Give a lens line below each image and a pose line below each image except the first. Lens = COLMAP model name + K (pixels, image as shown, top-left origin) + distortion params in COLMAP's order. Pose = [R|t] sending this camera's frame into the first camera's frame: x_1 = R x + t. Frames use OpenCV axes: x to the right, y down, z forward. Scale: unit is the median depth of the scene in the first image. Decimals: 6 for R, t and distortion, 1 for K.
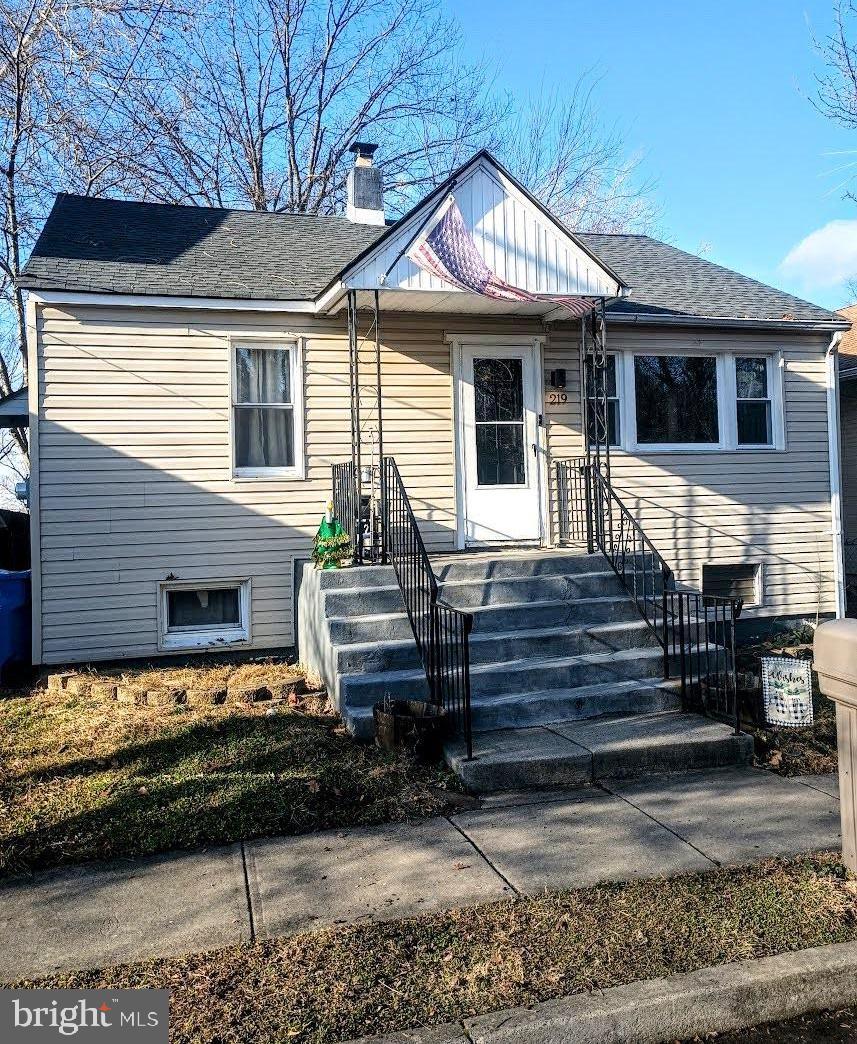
lens RADIAL K [[933.2, 0, 428.2], [0, 933.2, 482.8], [0, 0, 1]] dist [0.035009, -0.001099]
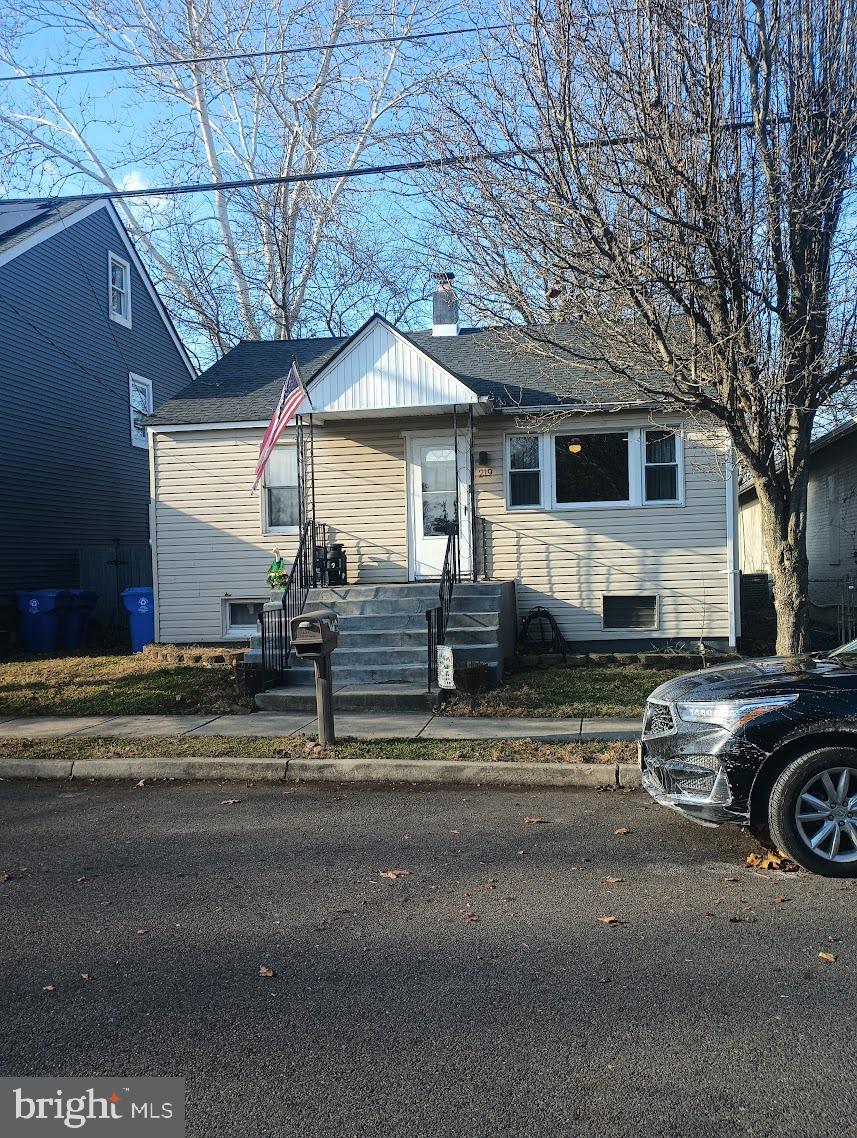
lens RADIAL K [[935.2, 0, 433.4], [0, 935.2, 570.0], [0, 0, 1]] dist [0.077862, -0.081322]
pose [[0.899648, 0.007943, -0.436543, 0.659530], [0.013702, 0.998828, 0.046411, -0.011724], [0.436401, -0.047735, 0.898485, -0.274229]]
